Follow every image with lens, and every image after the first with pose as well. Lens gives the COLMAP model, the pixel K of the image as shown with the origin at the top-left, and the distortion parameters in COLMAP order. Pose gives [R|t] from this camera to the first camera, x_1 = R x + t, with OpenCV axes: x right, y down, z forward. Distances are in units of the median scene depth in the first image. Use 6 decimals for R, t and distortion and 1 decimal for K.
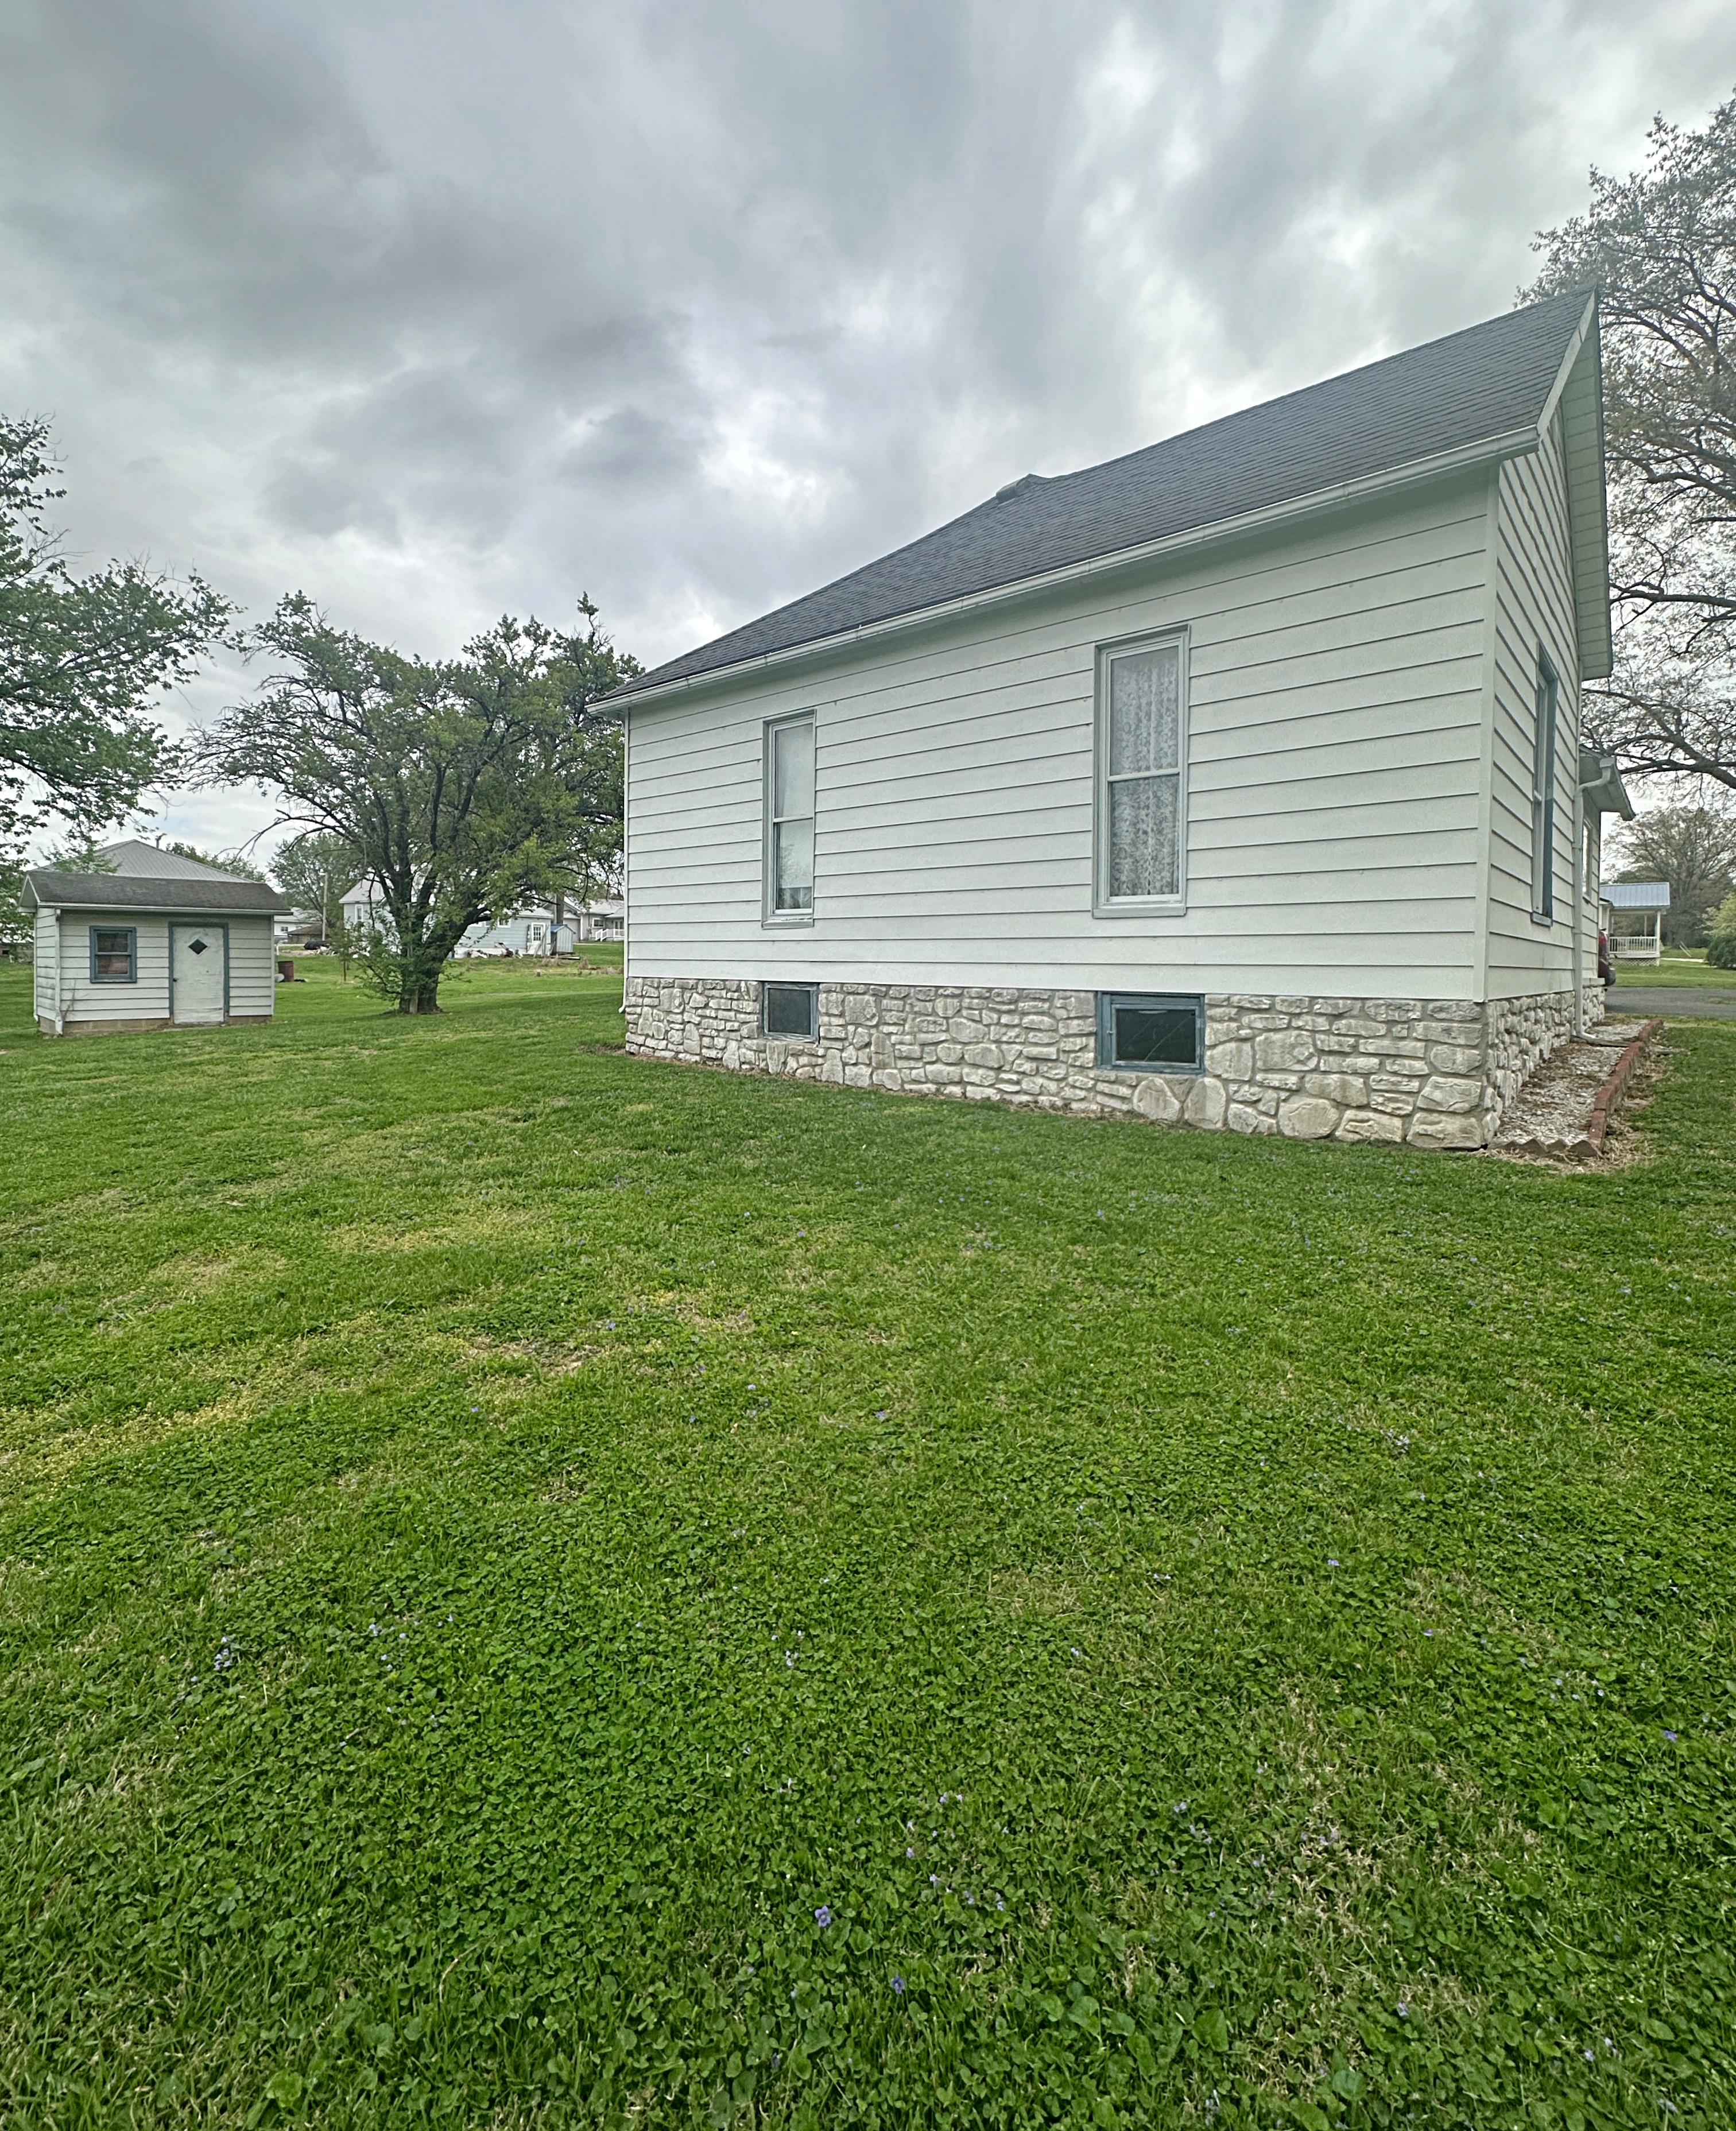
lens RADIAL K [[972.4, 0, 864.5], [0, 972.4, 979.6], [0, 0, 1]] dist [-0.000267, 0.000207]
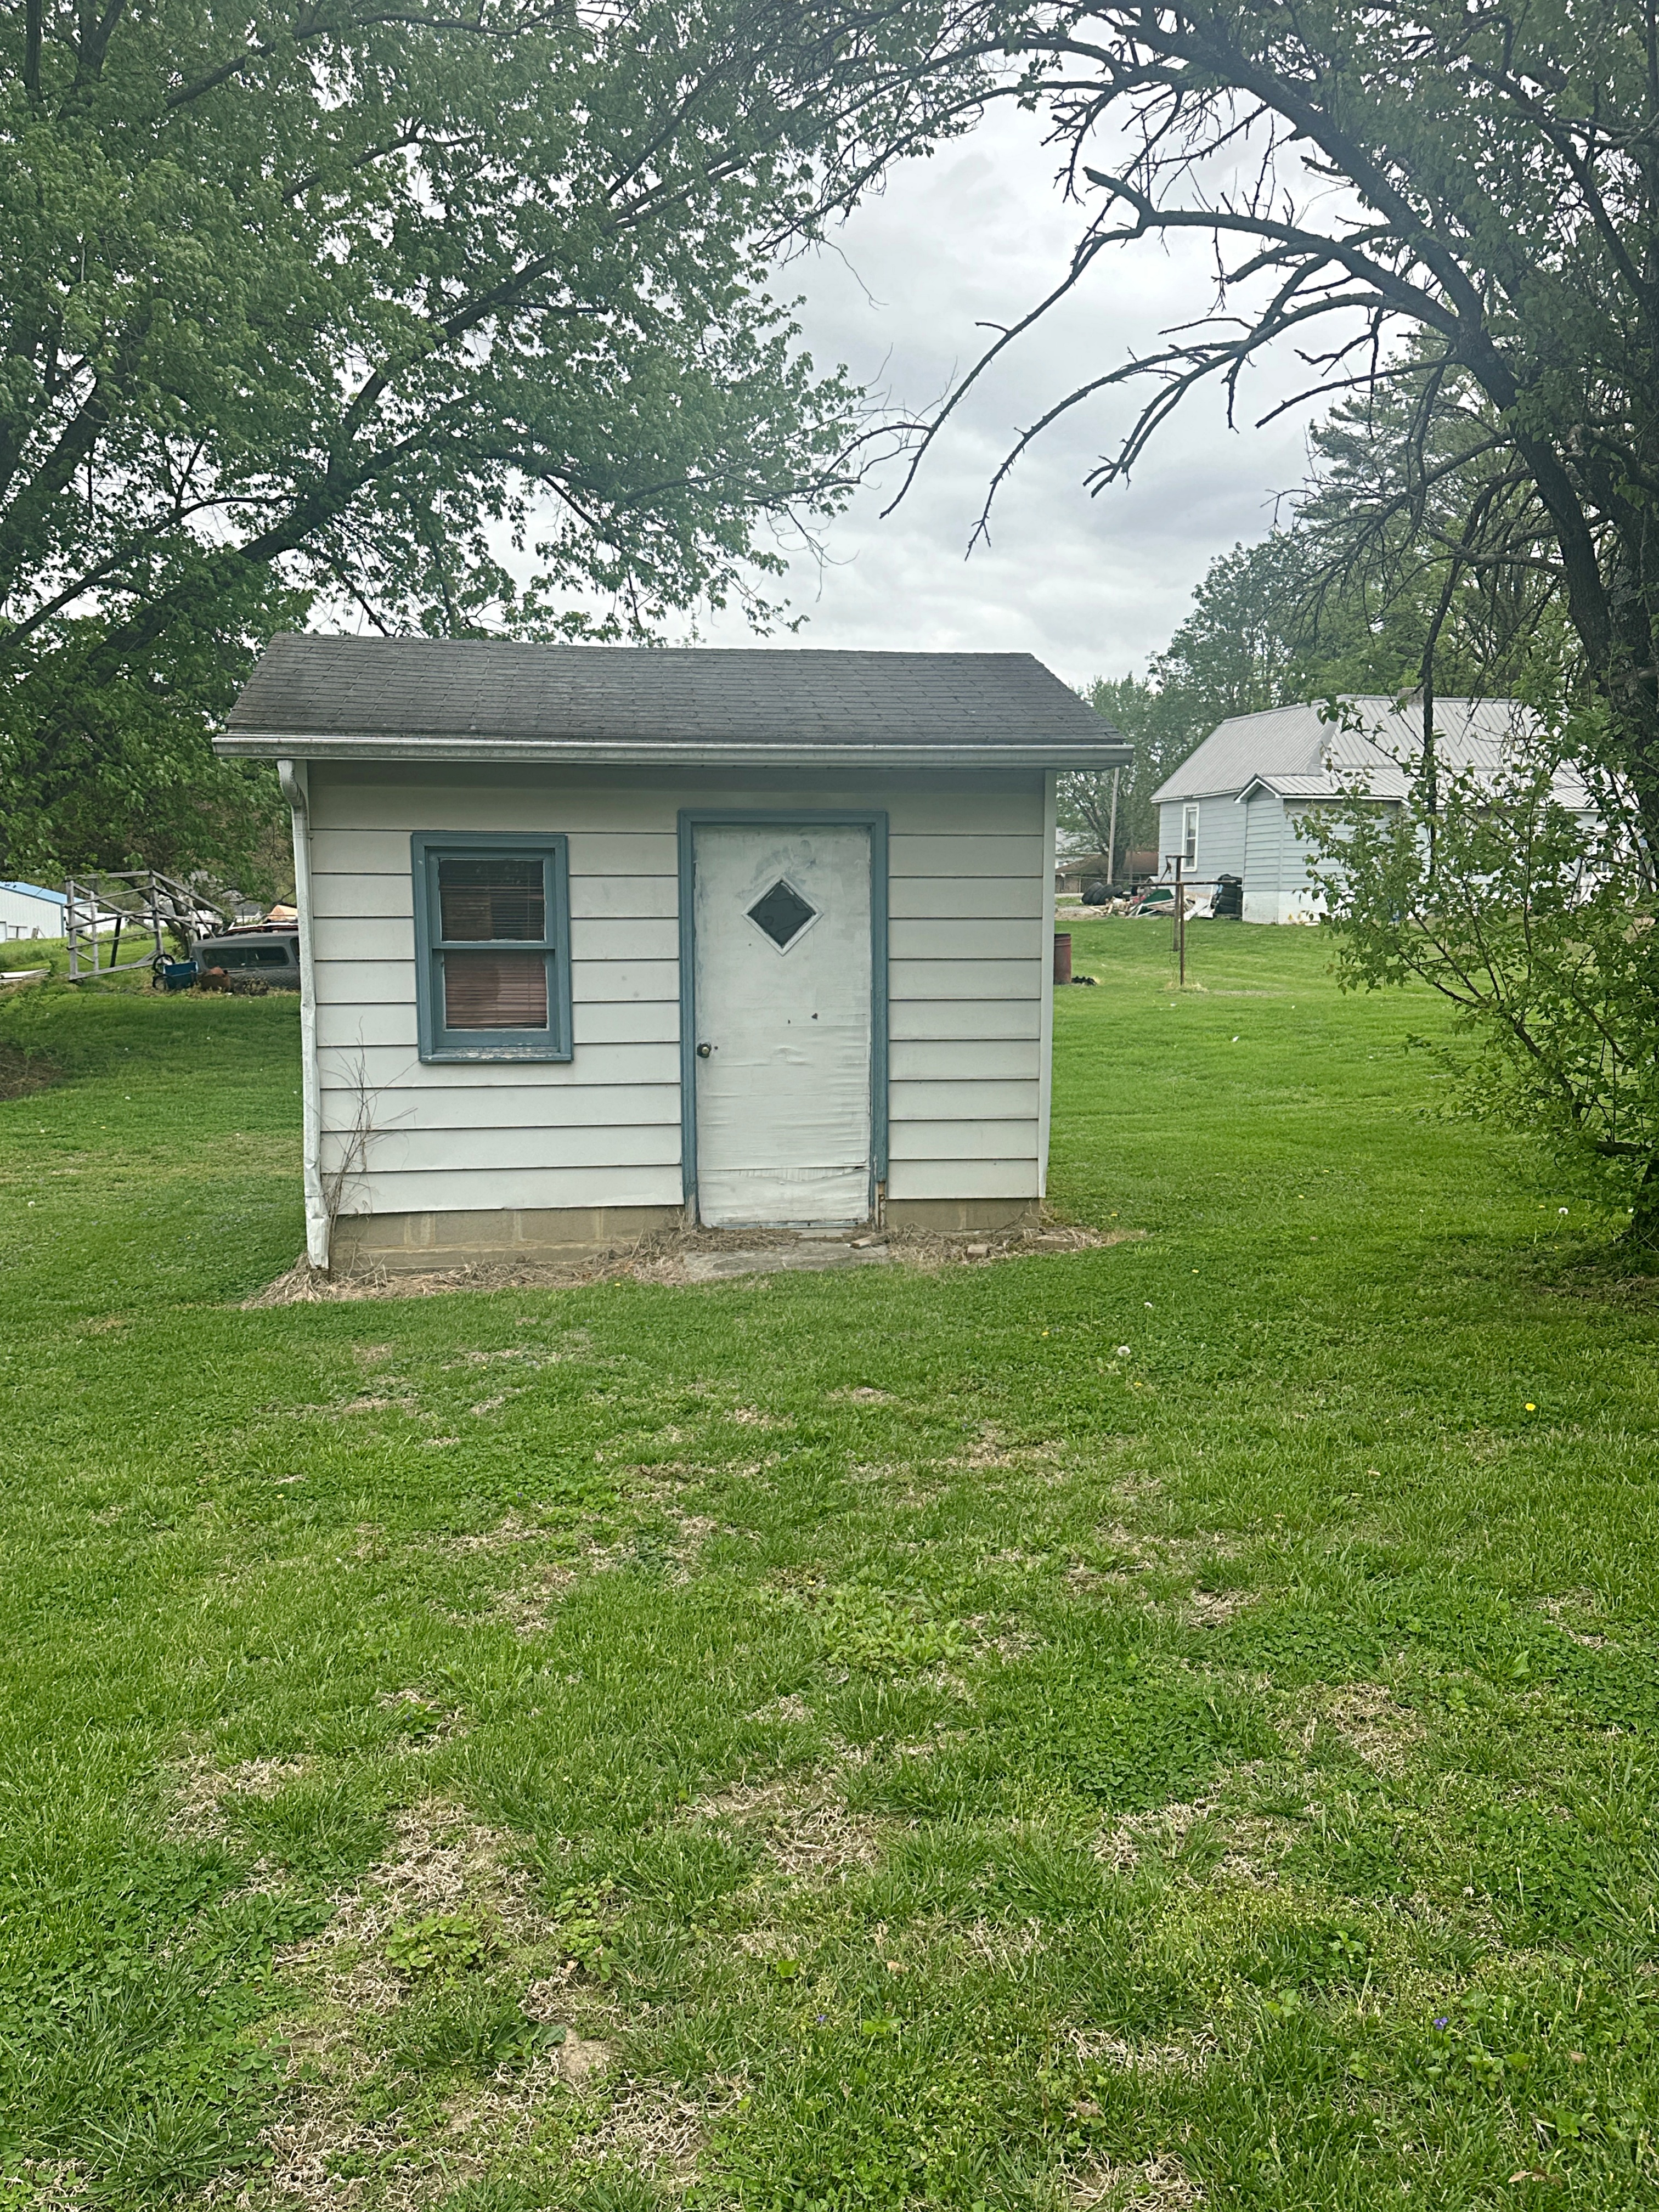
lens RADIAL K [[1734.2, 0, 827.3], [0, 1734.2, 1109.1], [0, 0, 1]] dist [0.010796, 0.000932]
pose [[0.790794, 0.064434, -0.608682, -0.406171], [-0.009548, 0.995621, 0.092991, -0.024984], [0.612008, -0.067725, 0.787946, 0.655535]]
